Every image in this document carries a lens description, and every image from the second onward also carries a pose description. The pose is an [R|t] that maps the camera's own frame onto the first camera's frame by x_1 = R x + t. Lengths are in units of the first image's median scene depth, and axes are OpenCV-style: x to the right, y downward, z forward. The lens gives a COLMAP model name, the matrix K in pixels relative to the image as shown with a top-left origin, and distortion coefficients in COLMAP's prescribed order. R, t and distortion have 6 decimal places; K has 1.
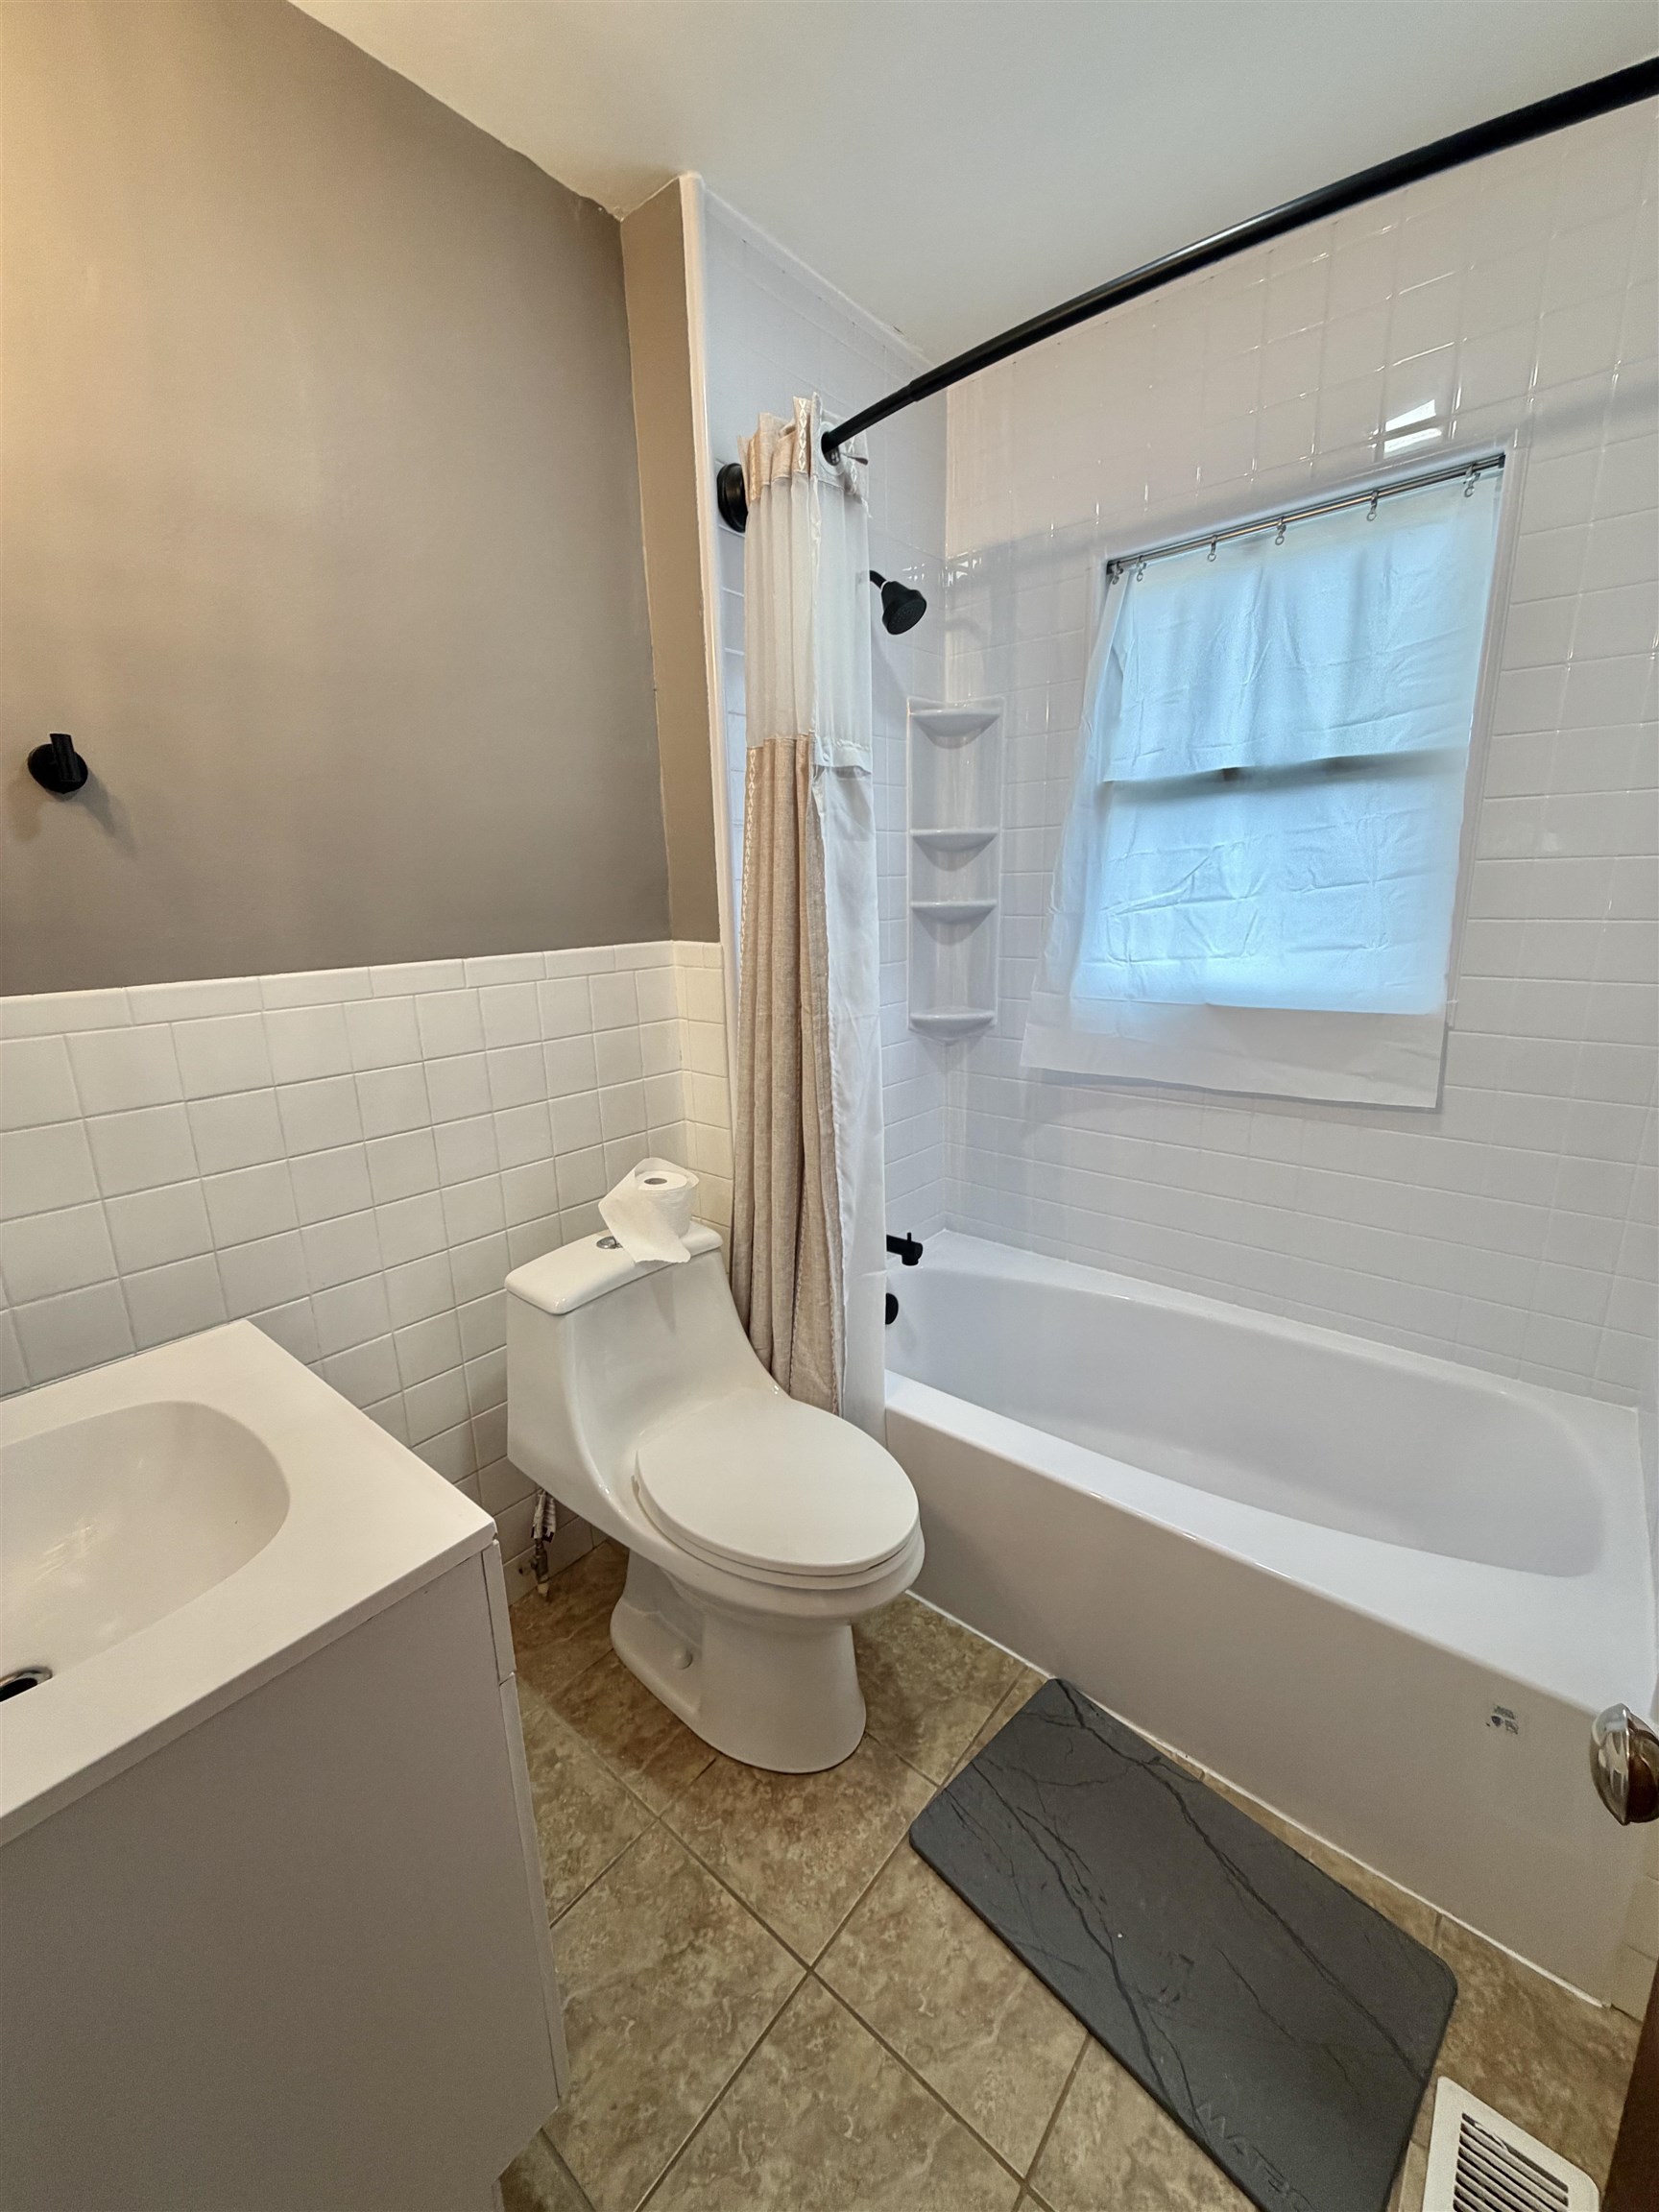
lens RADIAL K [[885.0, 0, 826.5], [0, 885.0, 1095.2], [0, 0, 1]] dist [-0.001830, -0.000105]
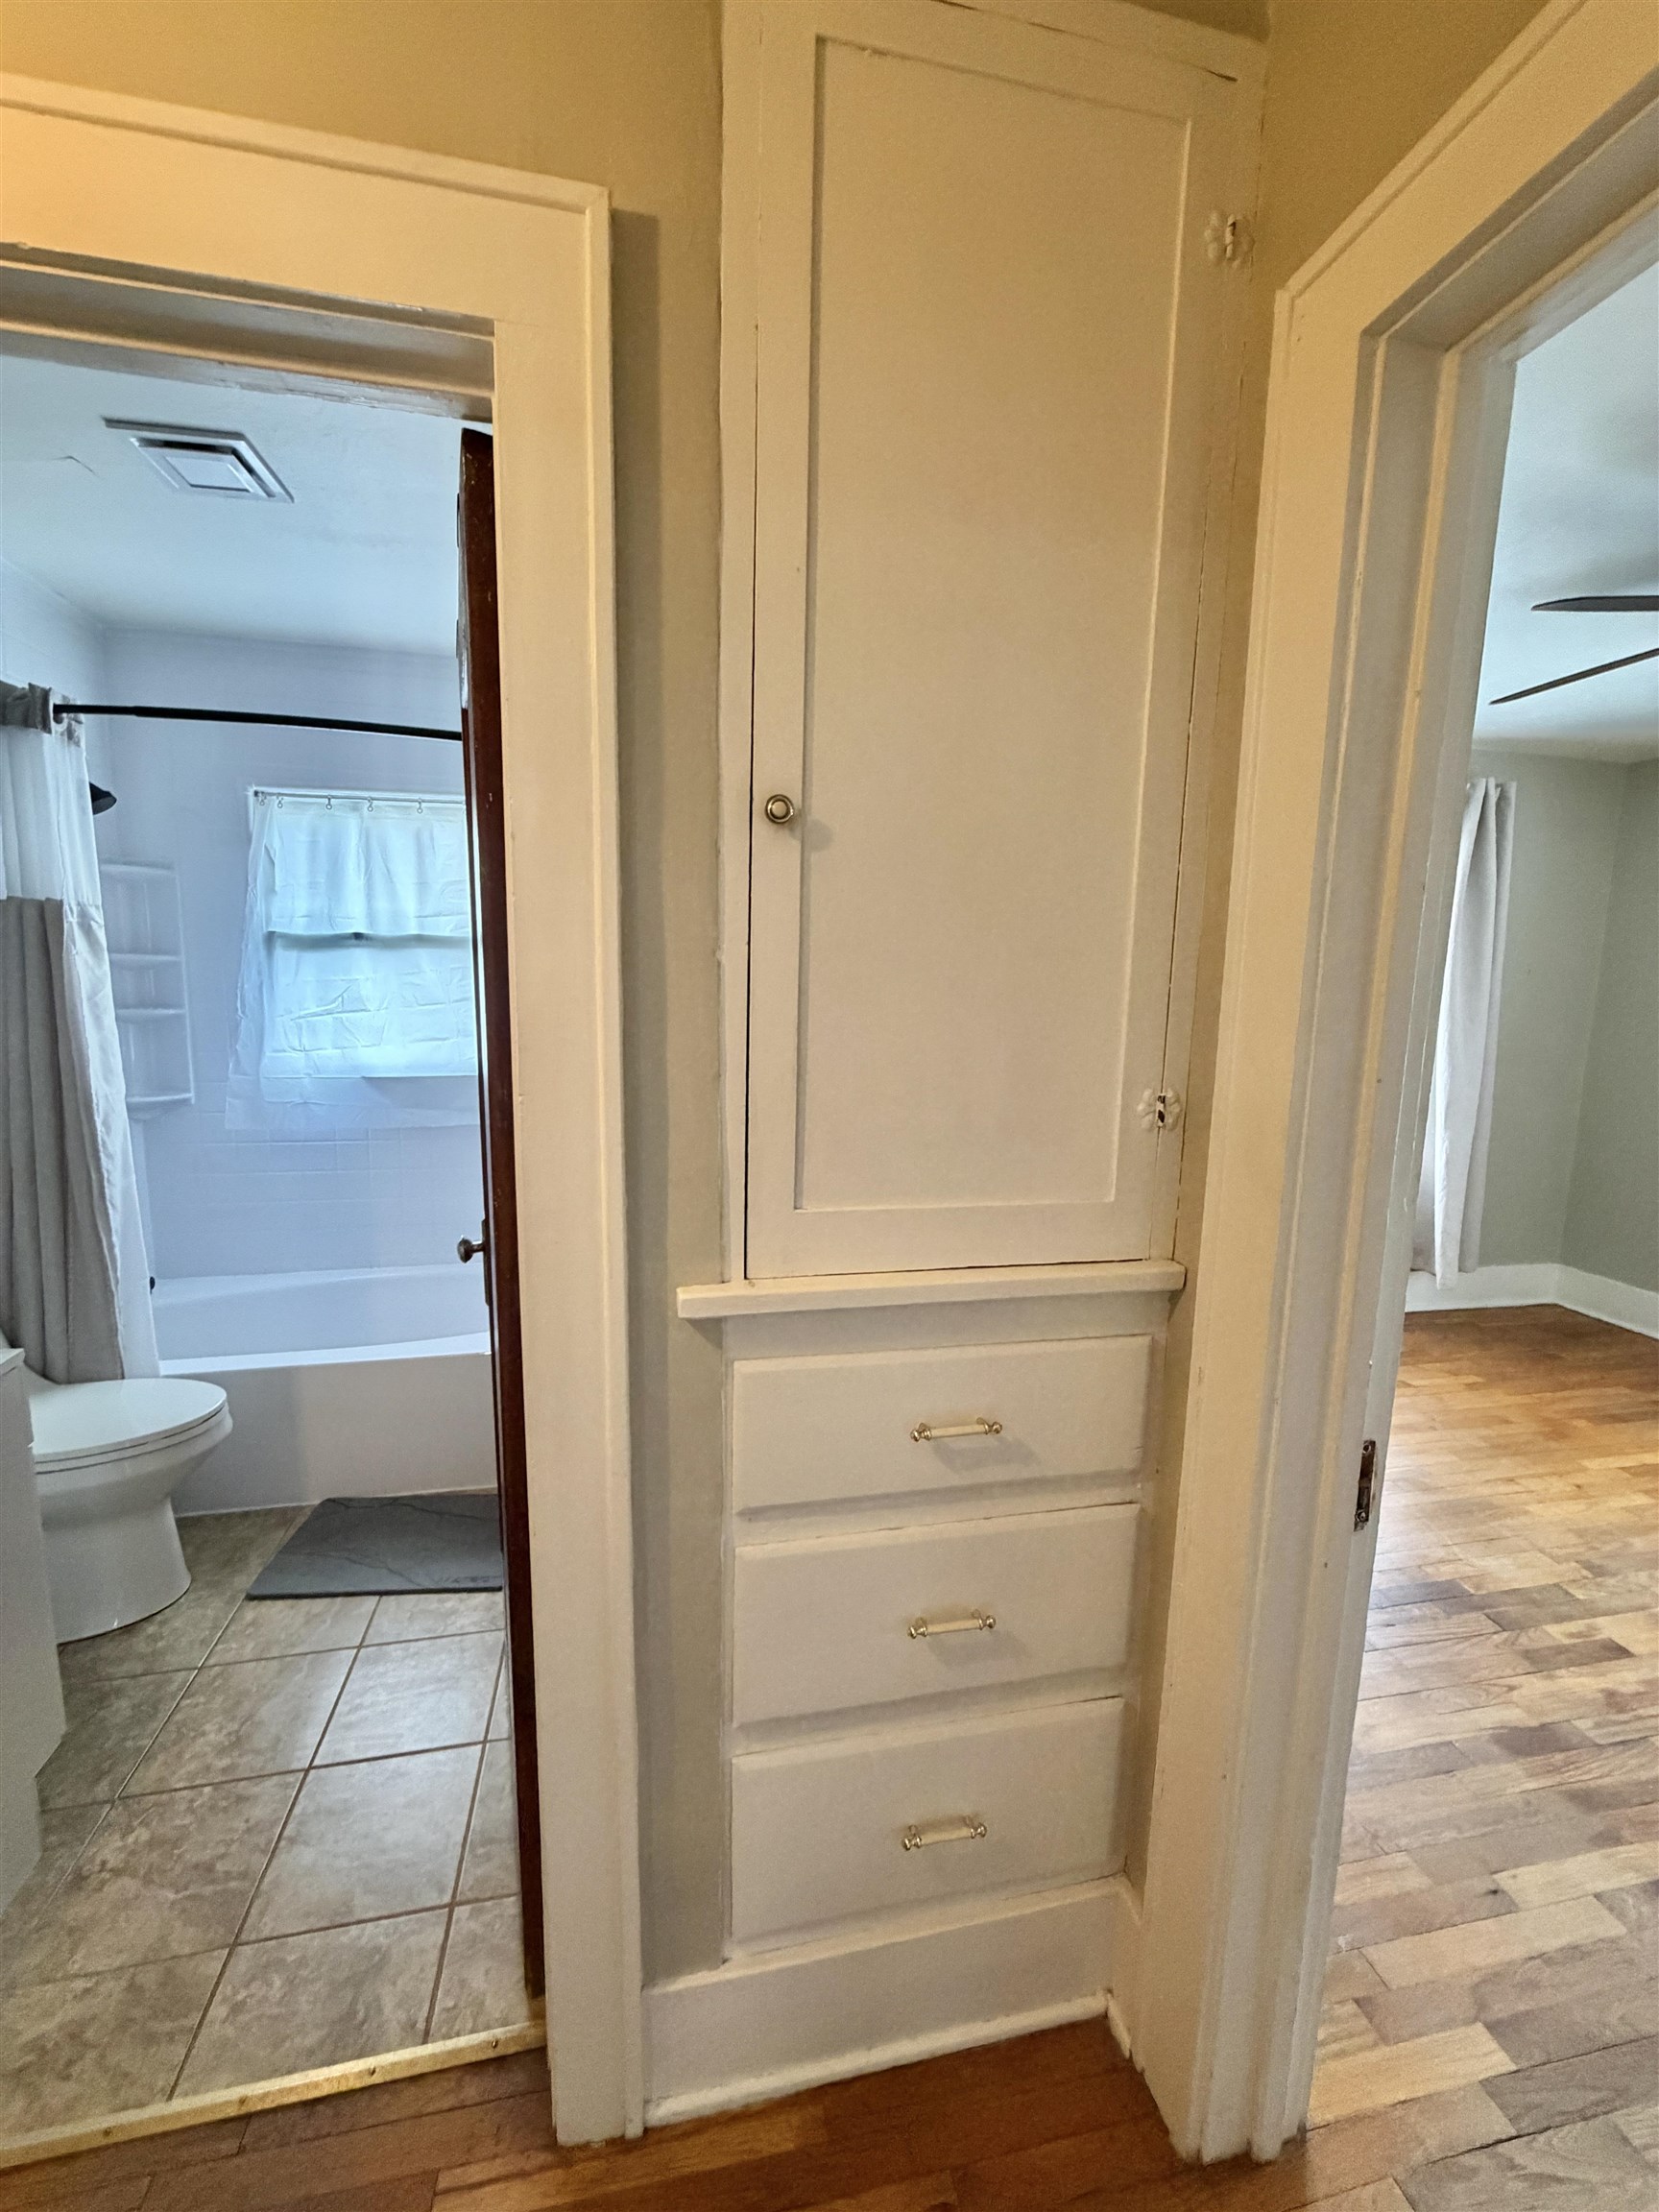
lens RADIAL K [[885.0, 0, 826.5], [0, 885.0, 1102.7], [0, 0, 1]] dist [-0.001830, -0.000105]
pose [[0.615080, -0.072233, 0.785149, -0.319261], [0.149141, 0.988477, -0.025897, 0.114006], [-0.774231, 0.133027, 0.618765, -0.645290]]
